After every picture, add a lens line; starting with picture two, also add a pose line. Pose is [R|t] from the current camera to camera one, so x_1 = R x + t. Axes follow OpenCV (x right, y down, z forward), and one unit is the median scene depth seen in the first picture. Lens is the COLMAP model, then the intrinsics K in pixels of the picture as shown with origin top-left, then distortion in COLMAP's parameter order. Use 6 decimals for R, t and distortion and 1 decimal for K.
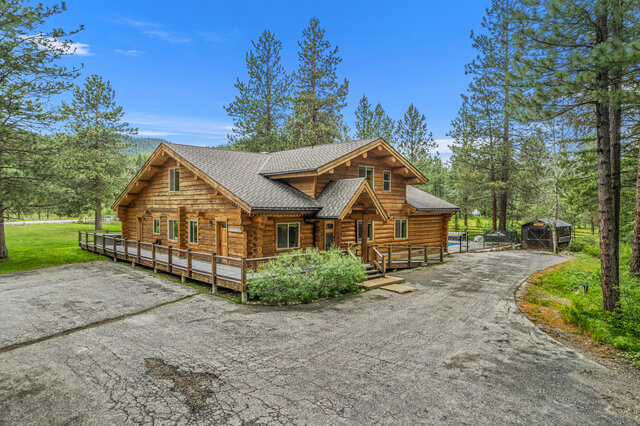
lens RADIAL K [[418.5, 0, 320.0], [0, 418.5, 213.0], [0, 0, 1]] dist [-0.090716, 0.075124]
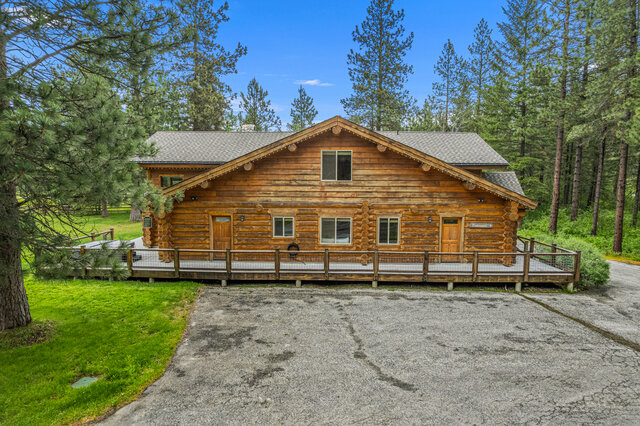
lens RADIAL K [[418.5, 0, 320.0], [0, 418.5, 213.0], [0, 0, 1]] dist [-0.090716, 0.075124]
pose [[0.690473, -0.116876, 0.713854, -1.039047], [0.002982, 0.987312, 0.158764, -0.129586], [-0.723352, -0.107494, 0.682060, 0.533076]]
